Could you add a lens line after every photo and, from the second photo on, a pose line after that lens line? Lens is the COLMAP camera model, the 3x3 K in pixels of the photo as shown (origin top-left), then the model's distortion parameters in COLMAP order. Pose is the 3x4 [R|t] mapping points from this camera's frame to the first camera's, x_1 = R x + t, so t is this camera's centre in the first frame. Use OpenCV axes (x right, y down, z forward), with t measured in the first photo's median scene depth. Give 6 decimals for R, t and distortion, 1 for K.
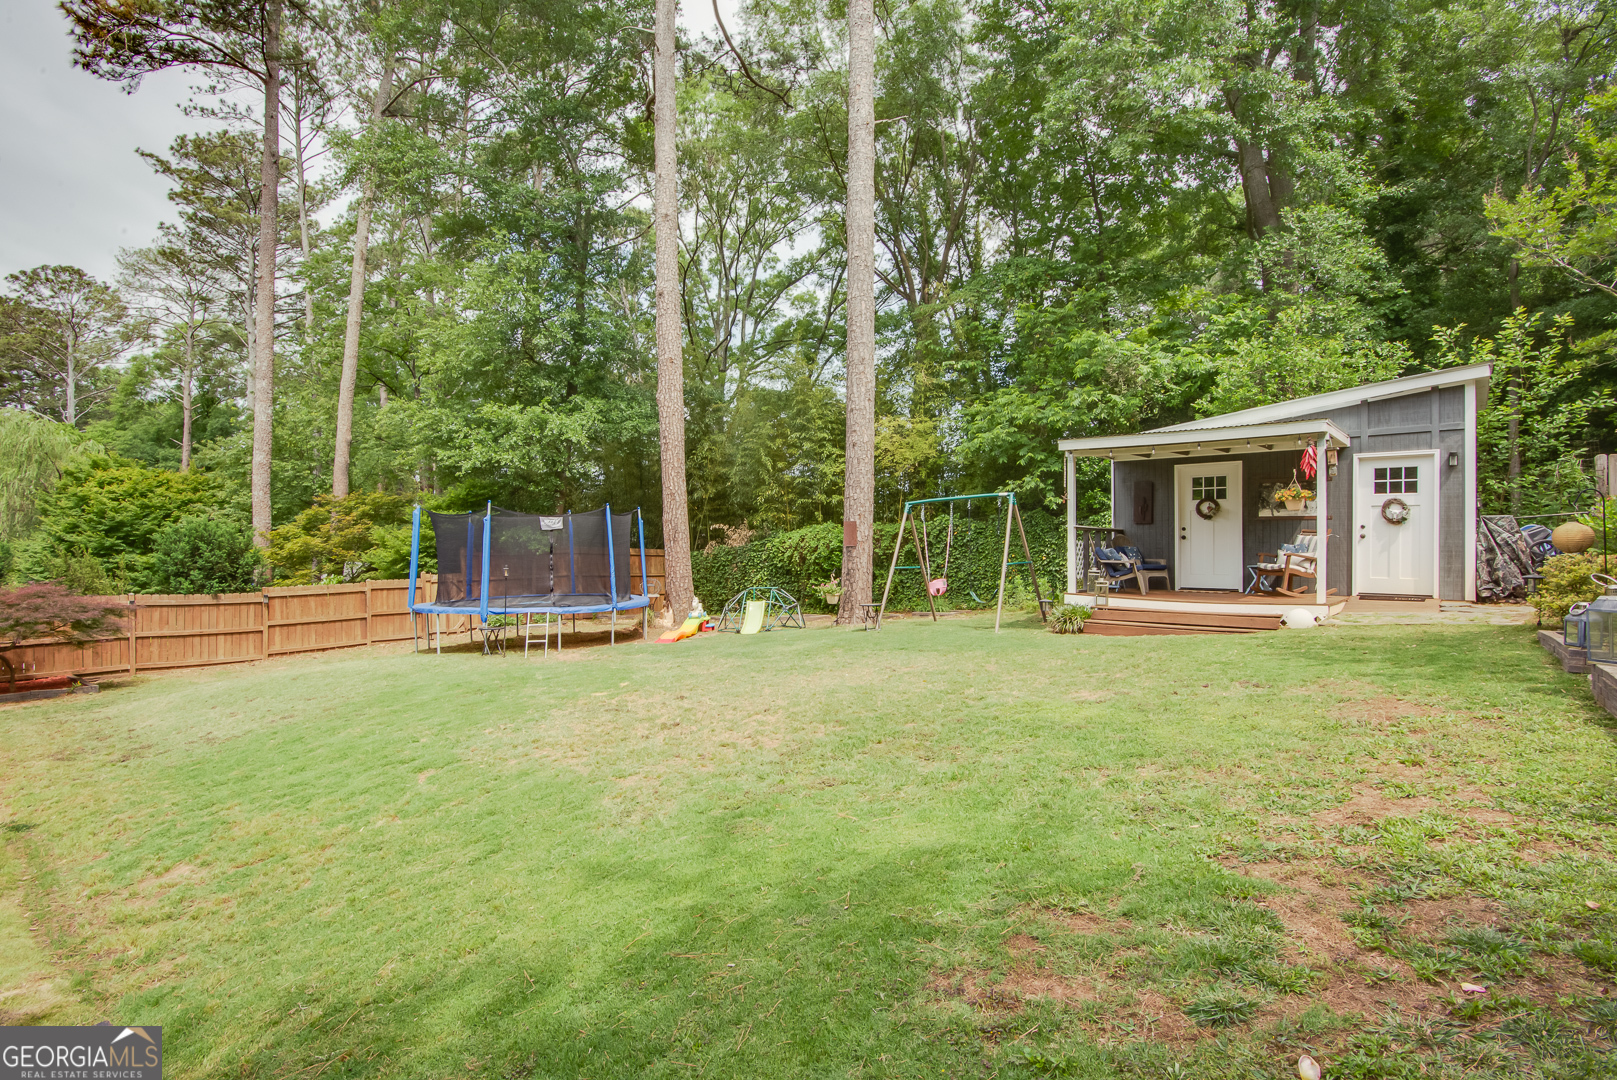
lens RADIAL K [[798.0, 0, 801.0], [0, 798.0, 543.1], [0, 0, 1]] dist [-0.017914, -0.000854]
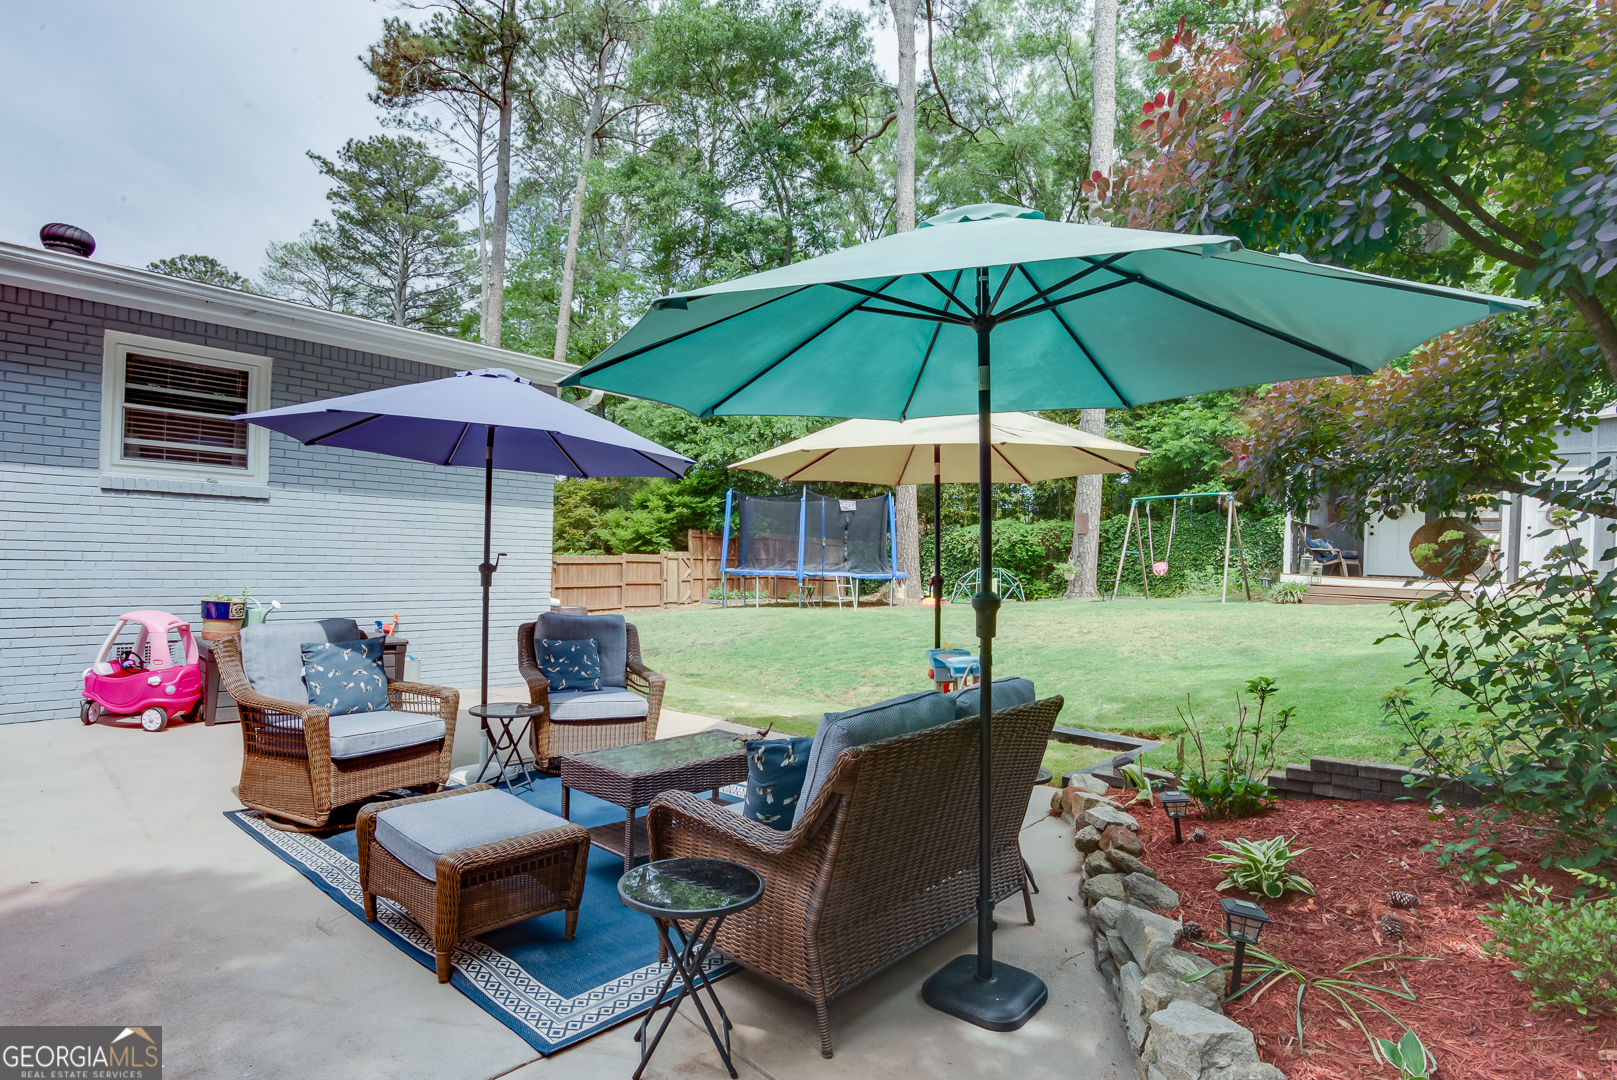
lens RADIAL K [[836.7, 0, 810.4], [0, 836.7, 556.5], [0, 0, 1]] dist [-0.017221, -0.000003]
pose [[0.998682, 0.034186, -0.038285, -0.310805], [-0.033994, 0.999406, 0.005659, 0.047545], [0.038455, -0.004351, 0.999251, -0.288012]]
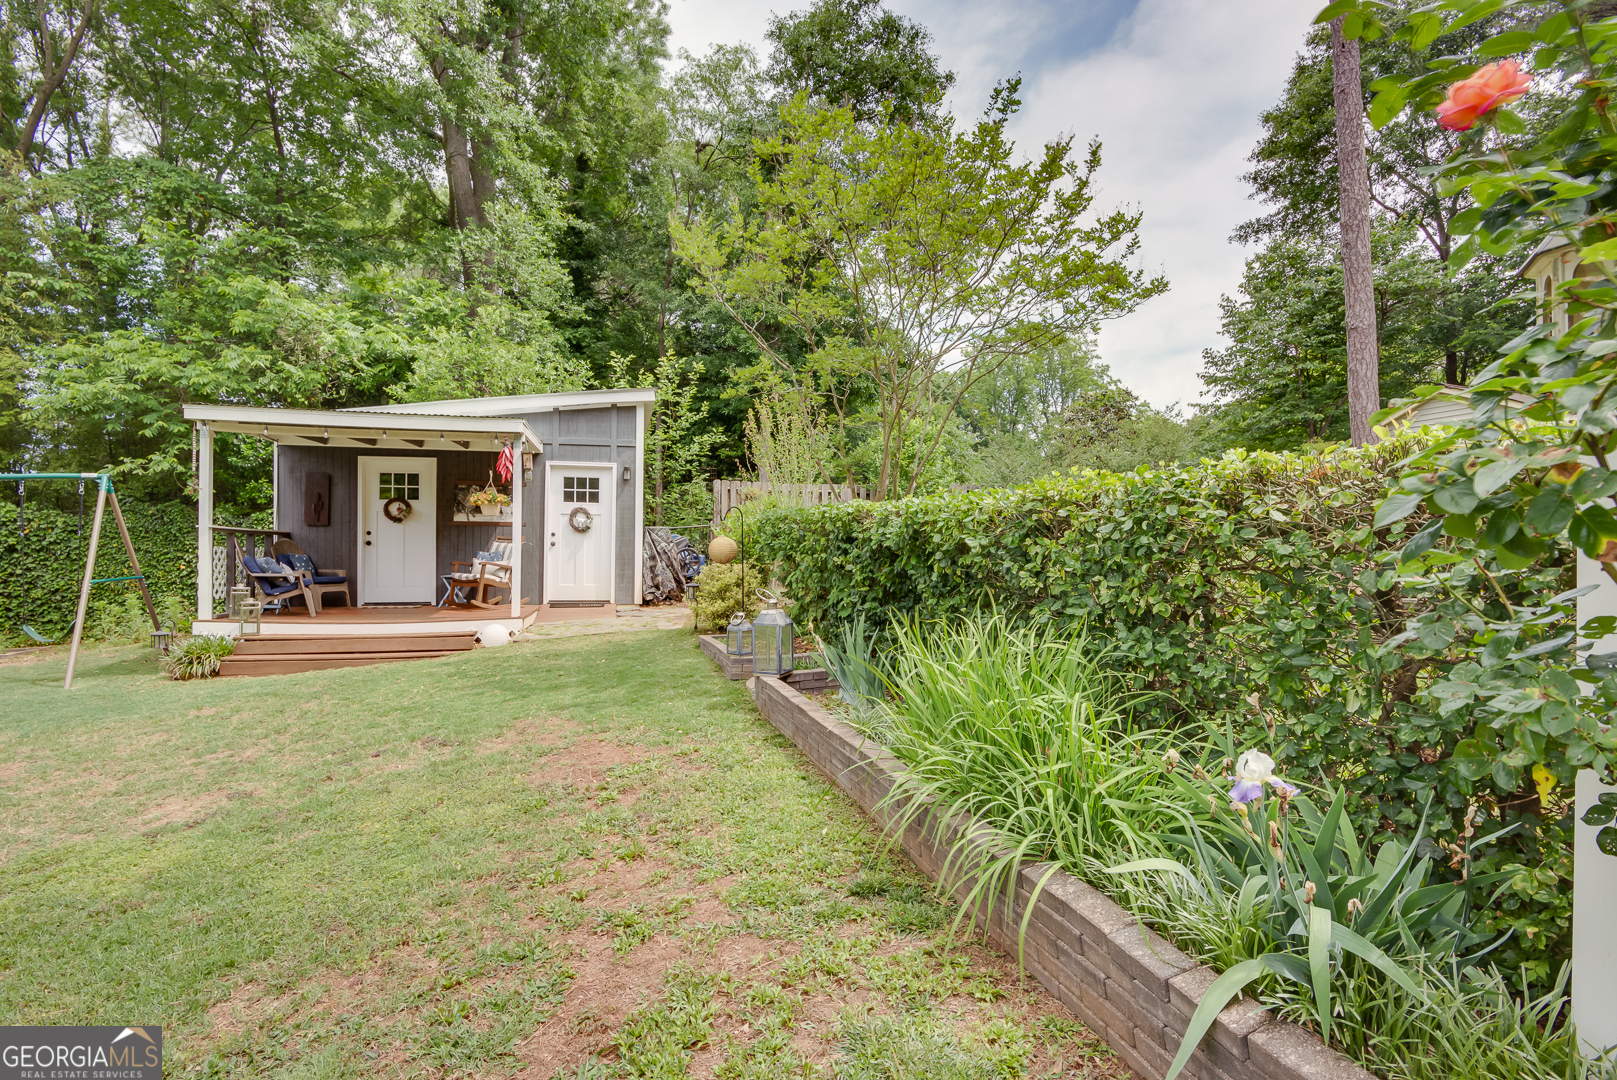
lens RADIAL K [[798.0, 0, 801.0], [0, 798.0, 543.1], [0, 0, 1]] dist [-0.017914, -0.000854]
pose [[0.597824, 0.009288, 0.801574, 0.079289], [-0.008792, 0.999949, -0.005030, -0.006465], [-0.801579, -0.004041, 0.597875, 0.127967]]
